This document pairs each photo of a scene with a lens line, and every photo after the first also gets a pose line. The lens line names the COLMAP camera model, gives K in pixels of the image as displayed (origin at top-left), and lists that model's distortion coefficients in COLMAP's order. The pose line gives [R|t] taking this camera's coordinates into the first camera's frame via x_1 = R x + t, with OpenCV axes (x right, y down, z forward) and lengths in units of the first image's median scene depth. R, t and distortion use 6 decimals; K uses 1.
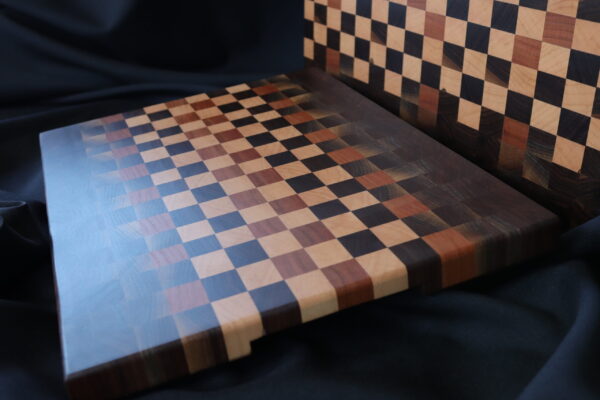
lens RADIAL K [[707.0, 0, 298.0], [0, 707.0, 200.3], [0, 0, 1]] dist [-0.065935, 0.000000]
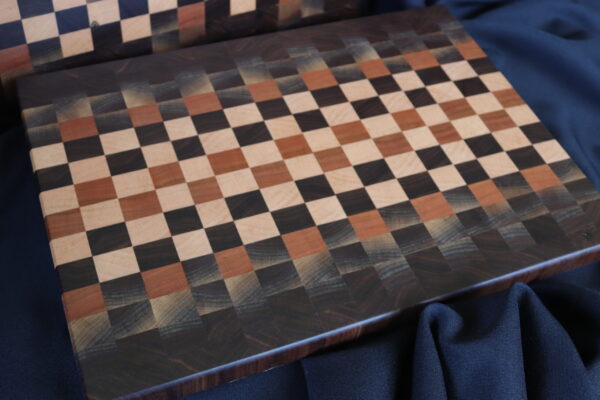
lens RADIAL K [[707.0, 0, 298.3], [0, 707.0, 199.7], [0, 0, 1]] dist [-0.065935, 0.000000]
pose [[-0.030103, -0.688728, 0.724394, -0.773262], [0.379276, 0.662652, 0.645788, -0.596746], [-0.924794, 0.294185, 0.241270, 0.742210]]
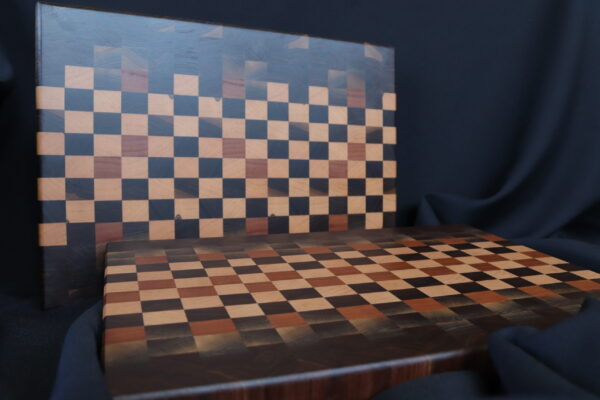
lens RADIAL K [[551.3, 0, 297.1], [0, 551.3, 199.7], [0, 0, 1]] dist [-0.103416, 0.000000]
pose [[0.038255, -0.044987, 0.998255, -0.823007], [0.429235, 0.902868, 0.024239, -0.193997], [-0.902382, 0.427558, 0.053849, 0.922994]]
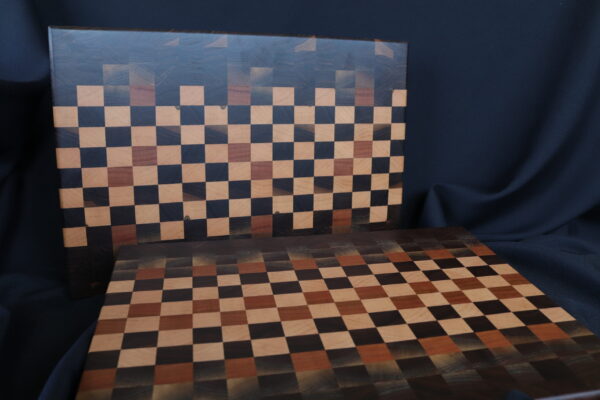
lens RADIAL K [[511.7, 0, 297.5], [0, 511.7, 197.4], [0, 0, 1]] dist [-0.141618, 0.095560]
pose [[0.167215, -0.202621, 0.964875, -0.774216], [0.412289, 0.903346, 0.118250, -0.295710], [-0.895576, 0.378034, 0.234591, 0.741184]]
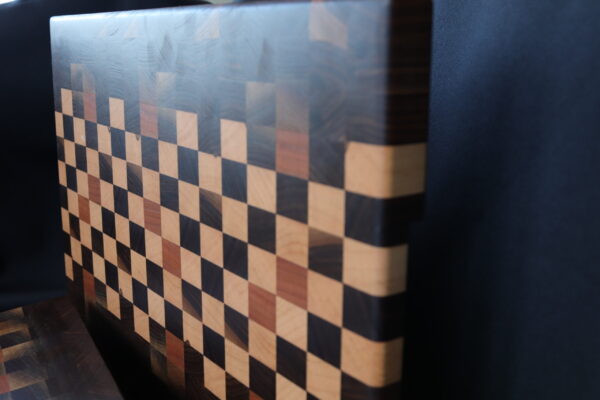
lens RADIAL K [[707.0, 0, 300.0], [0, 707.0, 198.7], [0, 0, 1]] dist [-0.065935, 0.000000]
pose [[0.993307, -0.025982, 0.112548, 0.253263], [0.049567, 0.975979, -0.212150, -0.145872], [-0.104332, 0.216309, 0.970734, 0.245085]]
